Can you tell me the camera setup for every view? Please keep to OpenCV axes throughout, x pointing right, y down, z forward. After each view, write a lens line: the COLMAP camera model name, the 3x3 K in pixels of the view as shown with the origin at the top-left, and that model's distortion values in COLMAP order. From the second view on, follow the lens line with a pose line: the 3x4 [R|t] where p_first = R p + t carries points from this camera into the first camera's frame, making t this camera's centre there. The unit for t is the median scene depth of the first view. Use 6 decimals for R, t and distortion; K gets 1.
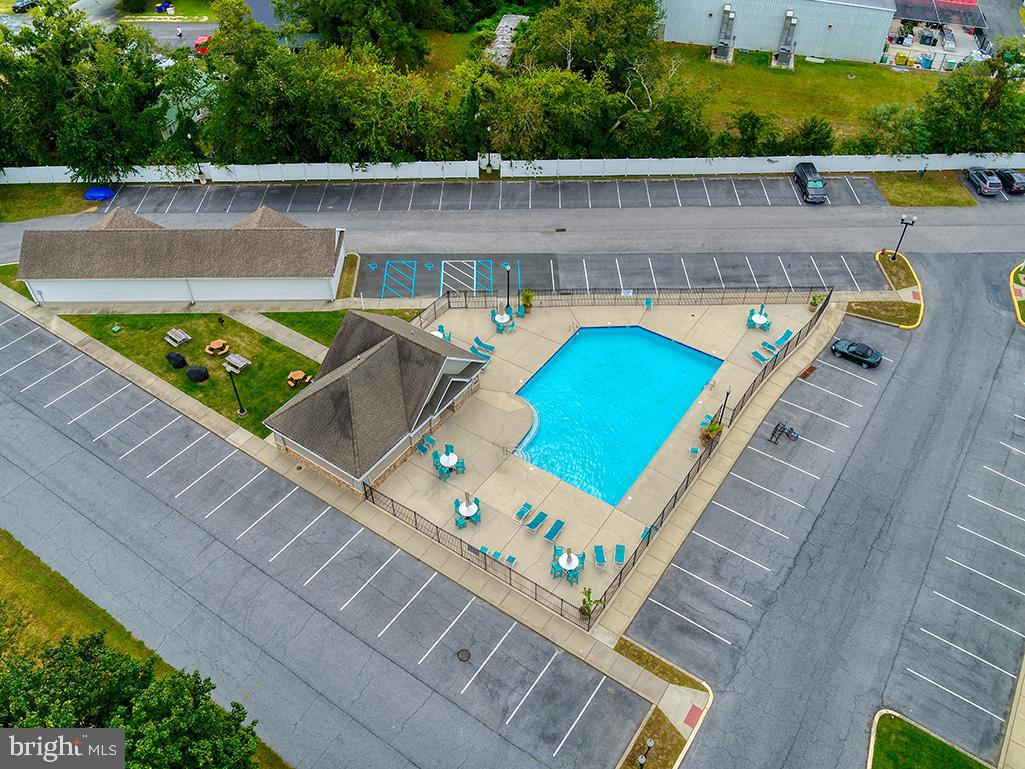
lens RADIAL K [[757.6, 0, 512.5], [0, 757.6, 384.5], [0, 0, 1]] dist [0.002095, -0.009137]
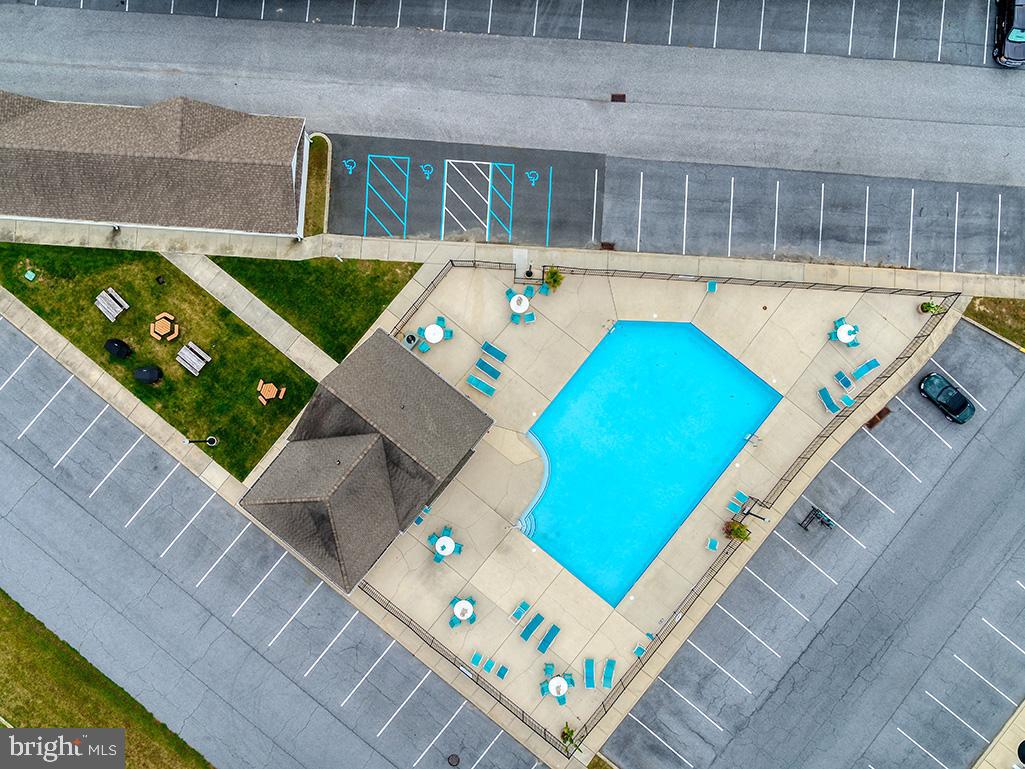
lens RADIAL K [[757.6, 0, 512.5], [0, 757.6, 384.5], [0, 0, 1]] dist [0.002095, -0.009137]
pose [[0.996904, 0.078498, 0.004533, -0.021422], [-0.061404, 0.741218, 0.668450, -0.664086], [0.049112, -0.666658, 0.743744, 0.441402]]
